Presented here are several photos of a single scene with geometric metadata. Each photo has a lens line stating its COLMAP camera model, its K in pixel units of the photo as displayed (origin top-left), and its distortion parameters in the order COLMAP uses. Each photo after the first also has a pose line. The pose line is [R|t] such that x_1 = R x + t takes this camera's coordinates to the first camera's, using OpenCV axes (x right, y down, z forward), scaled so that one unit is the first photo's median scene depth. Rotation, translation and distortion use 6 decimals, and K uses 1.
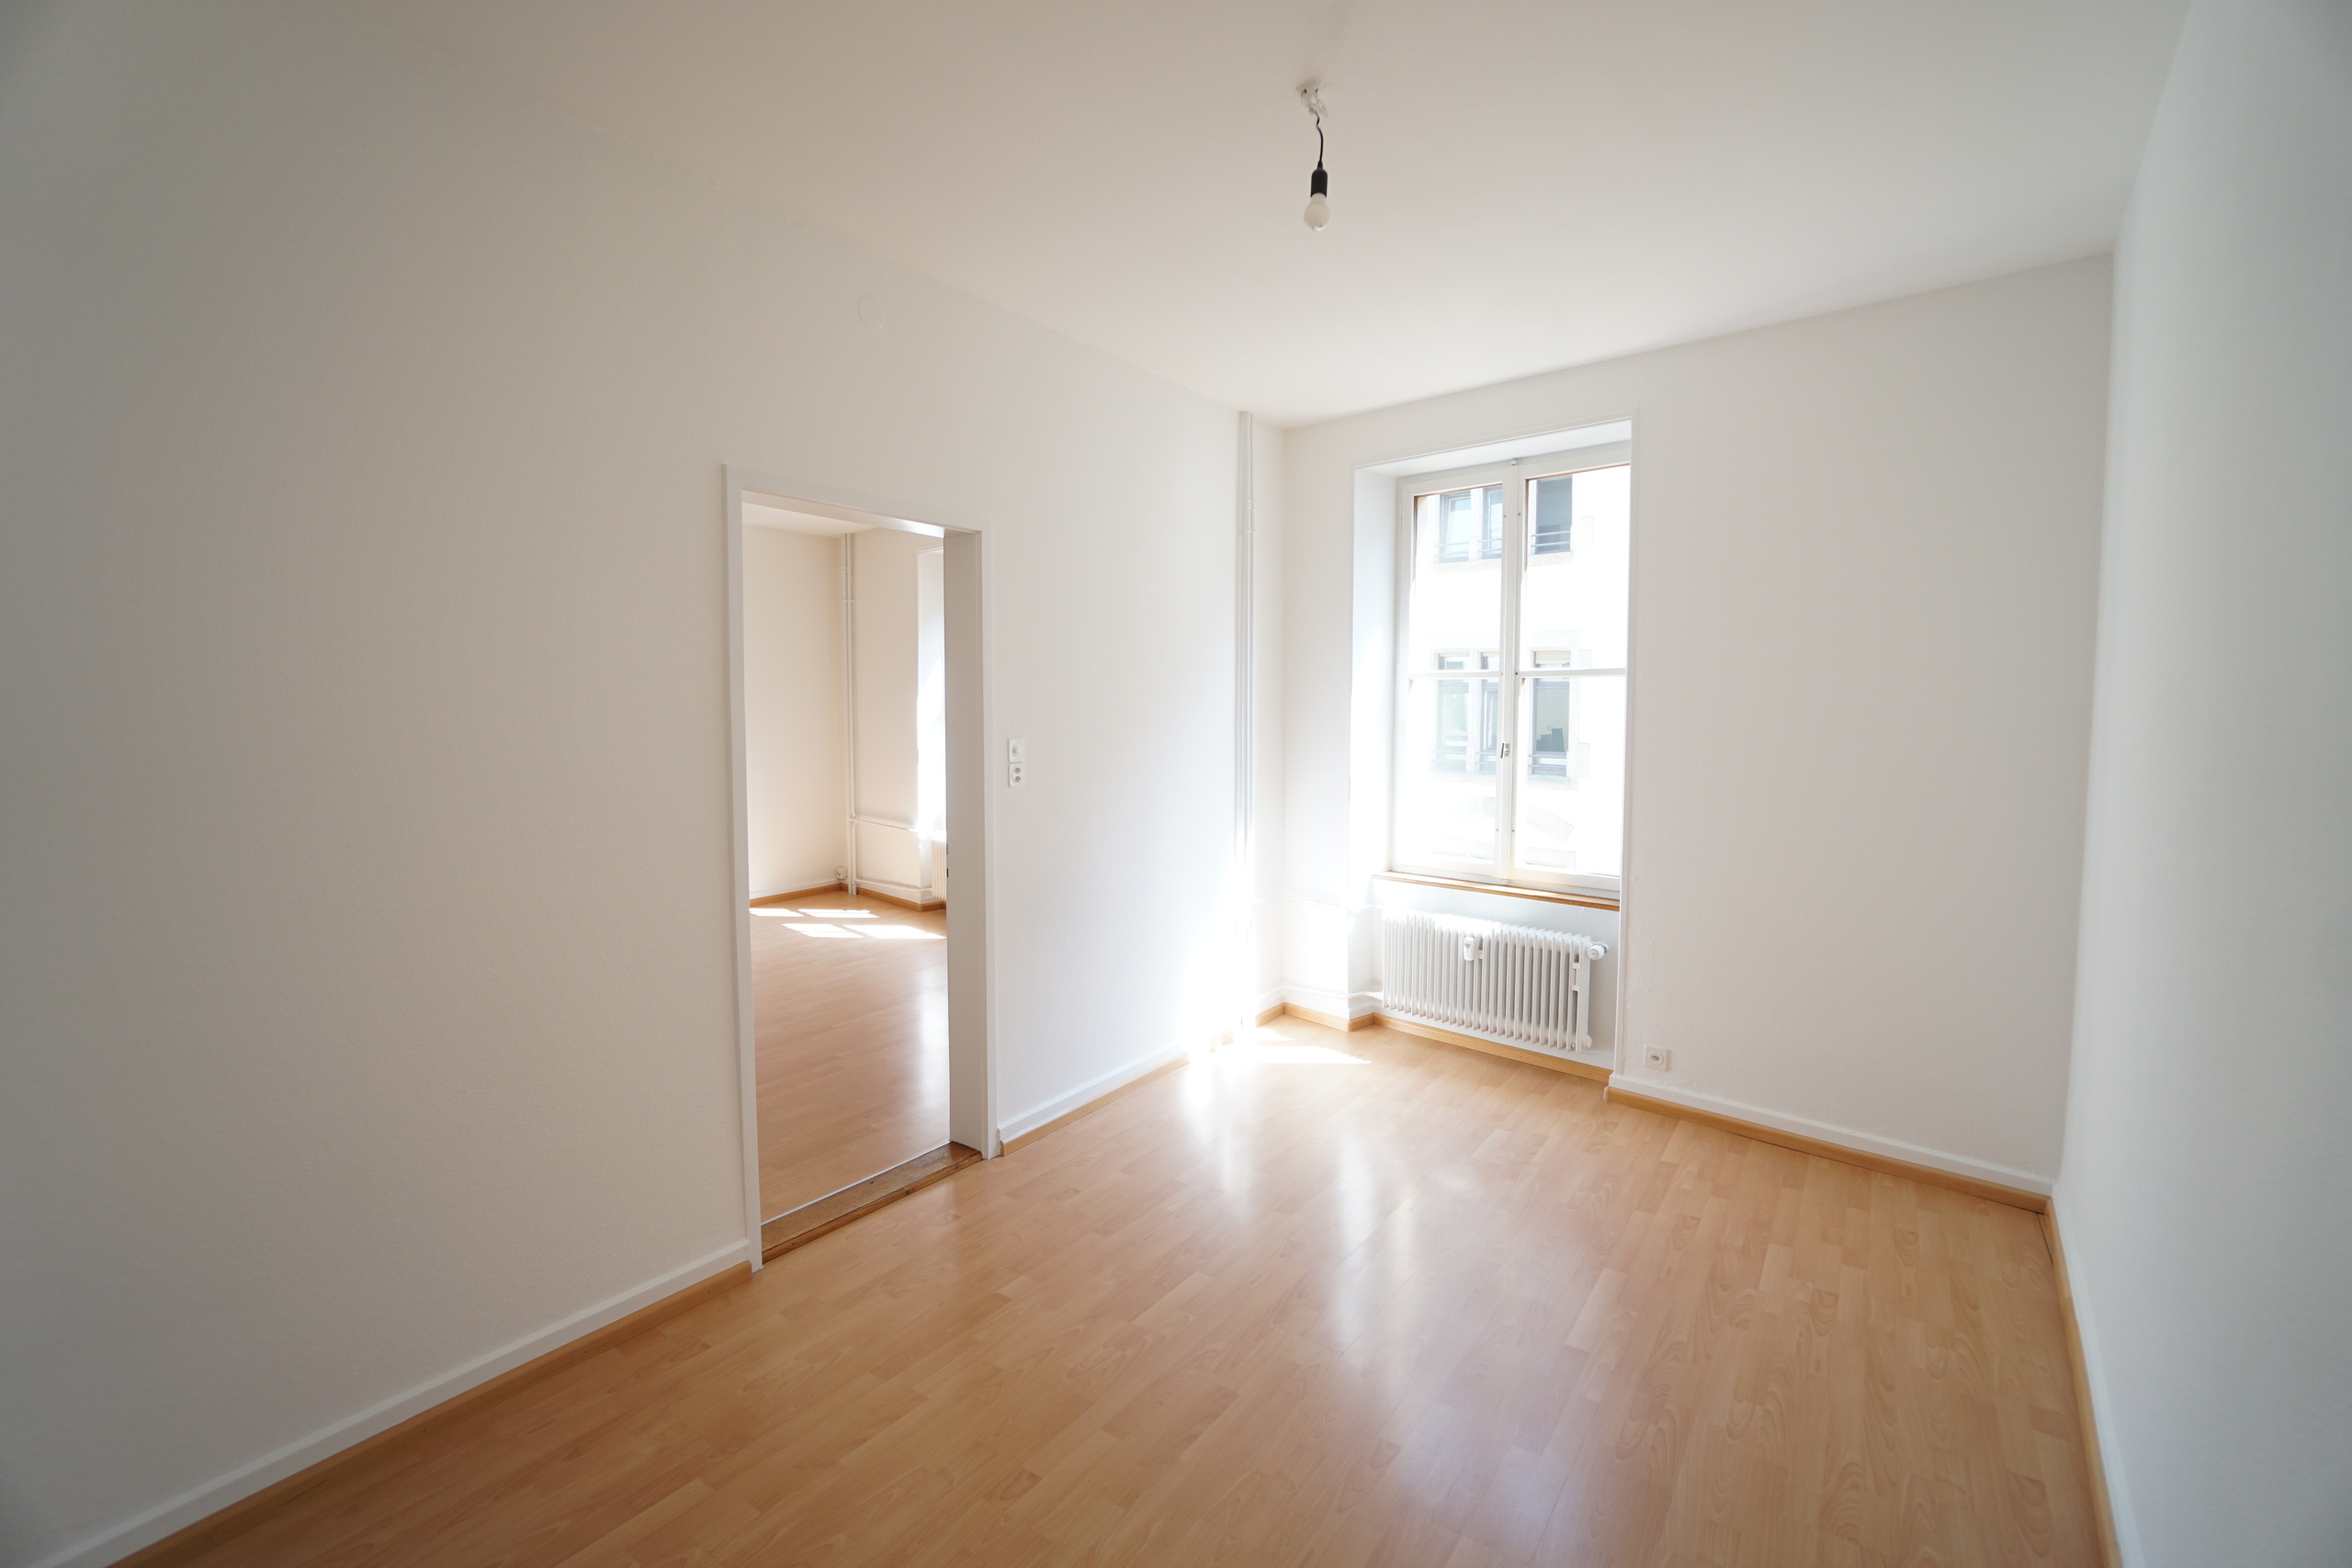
lens RADIAL K [[1015.5, 0, 1163.1], [0, 1015.5, 779.2], [0, 0, 1]] dist [-0.021185, 0.001392]
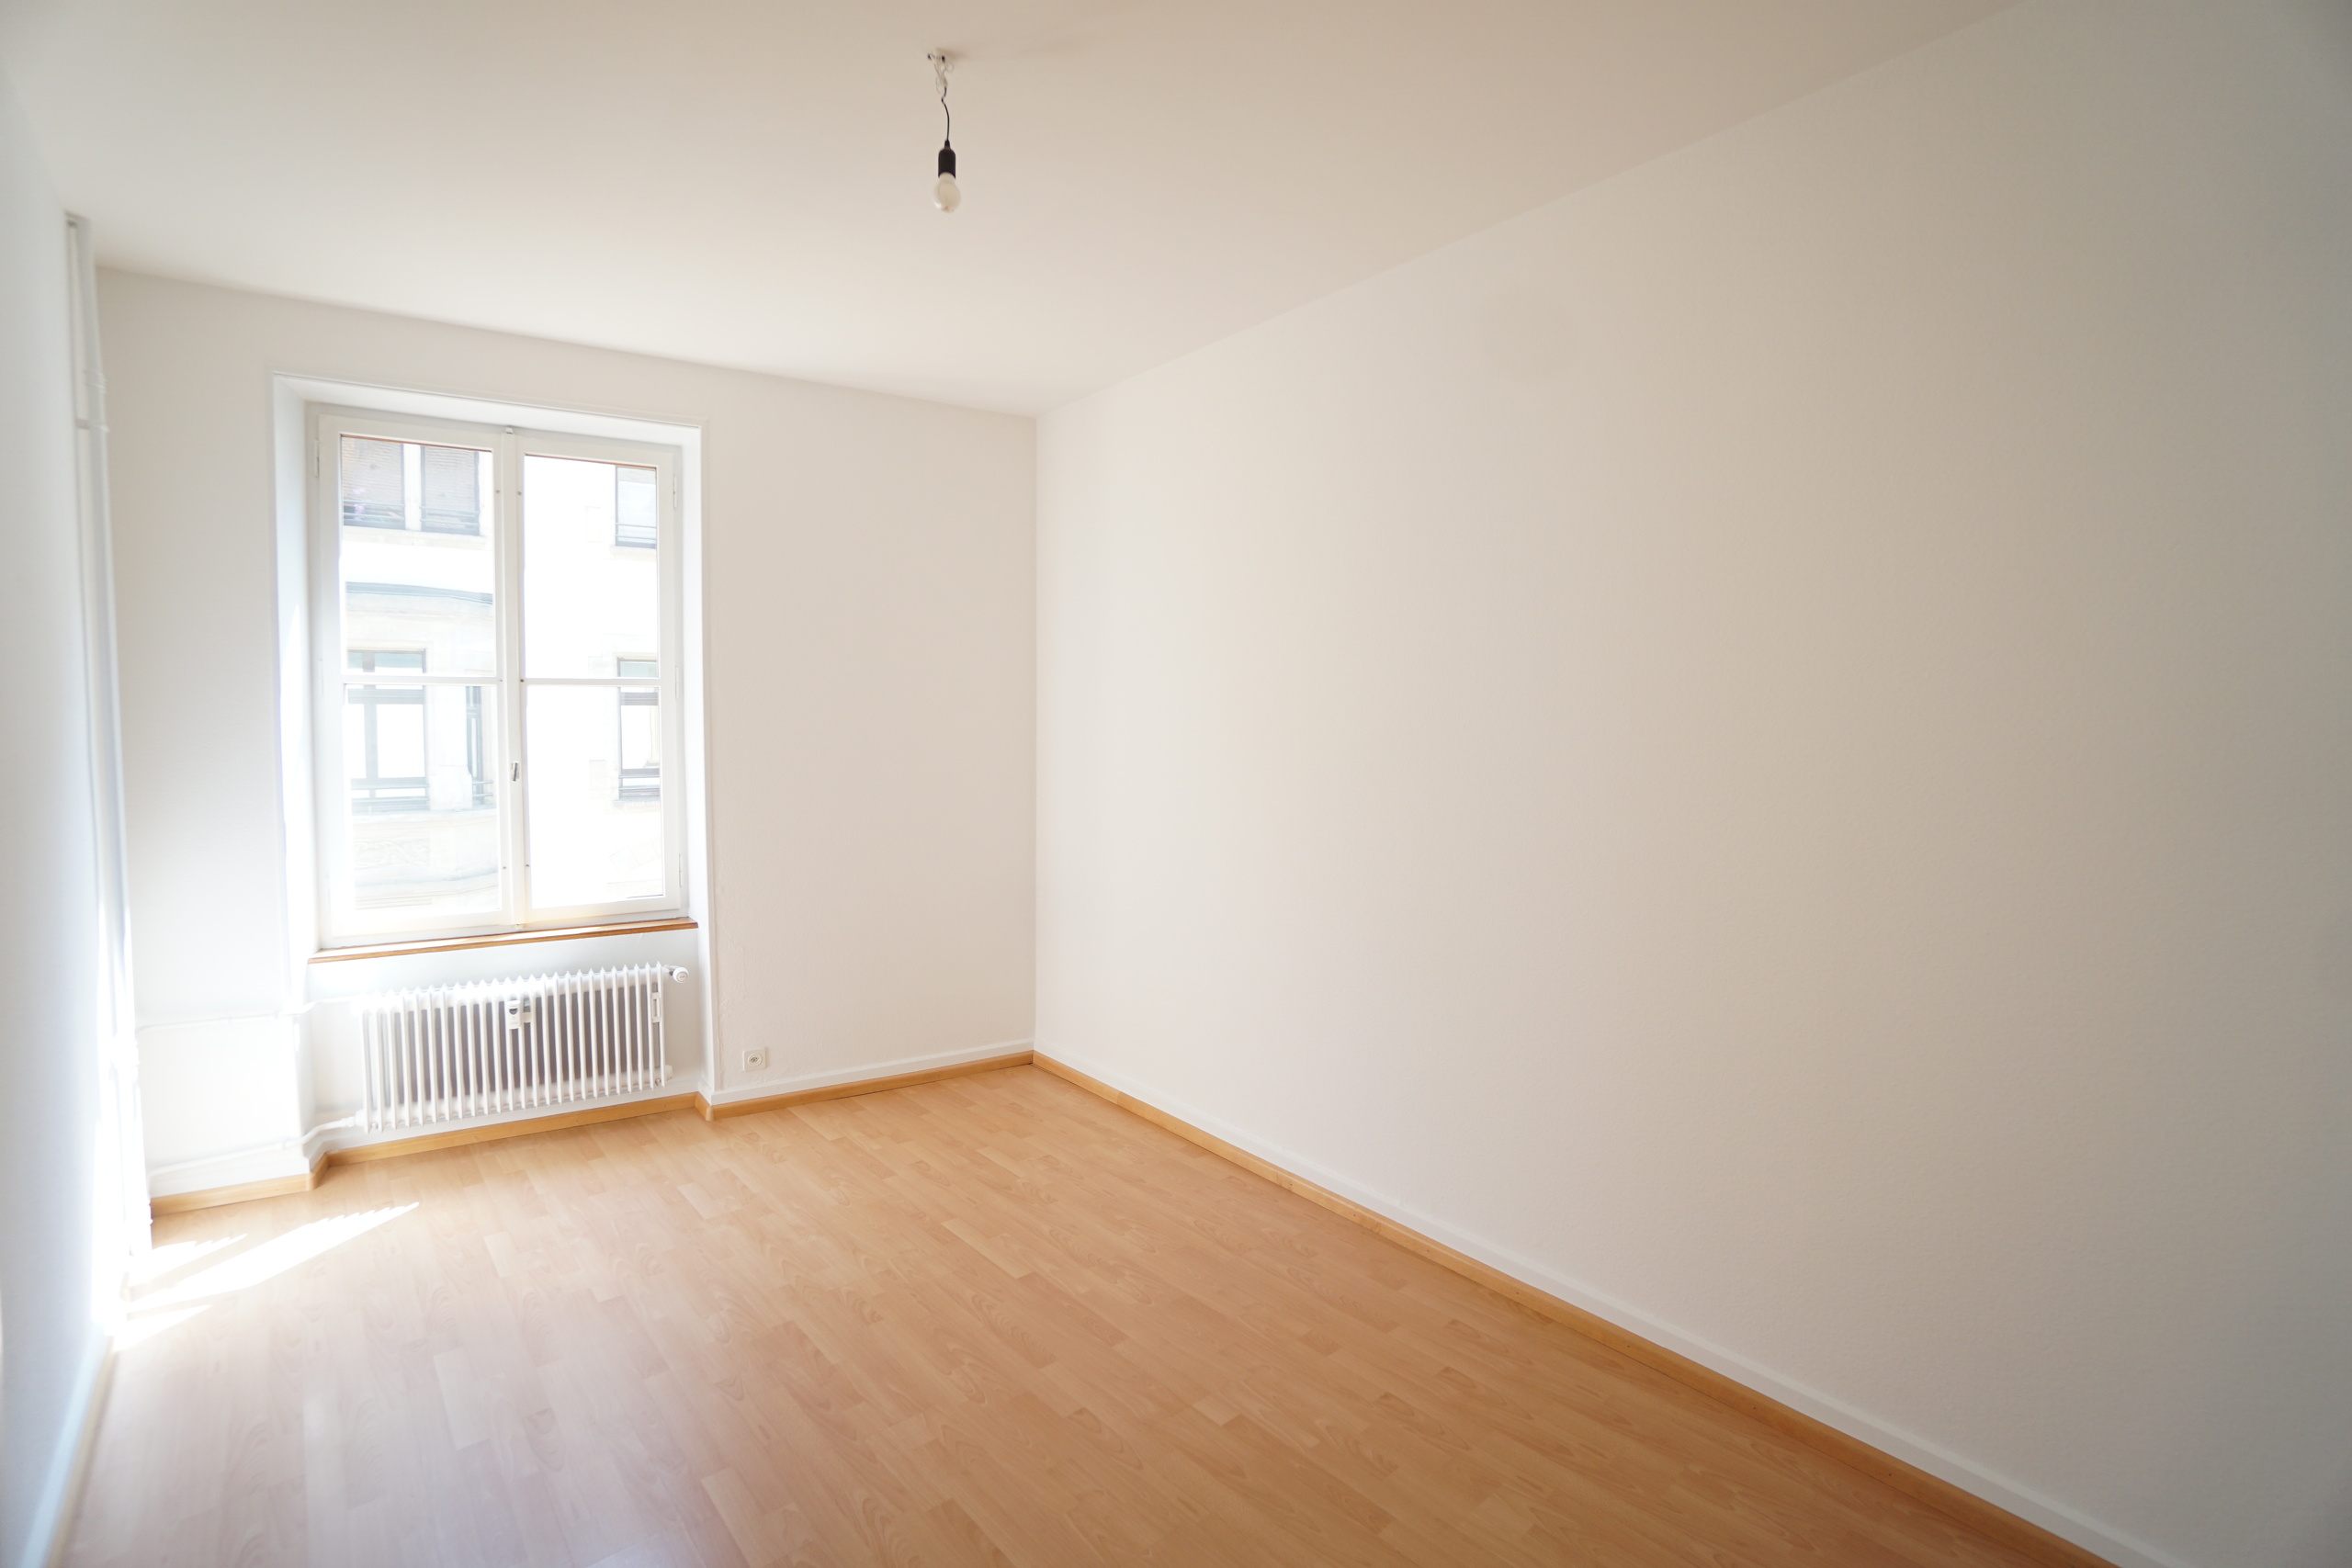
lens RADIAL K [[1015.5, 0, 1166.1], [0, 1015.5, 781.4], [0, 0, 1]] dist [-0.021185, 0.001392]
pose [[0.259188, -0.059787, 0.963975, -0.361497], [0.063318, 0.996987, 0.044810, -0.026585], [-0.963749, 0.049422, 0.262193, 0.287364]]
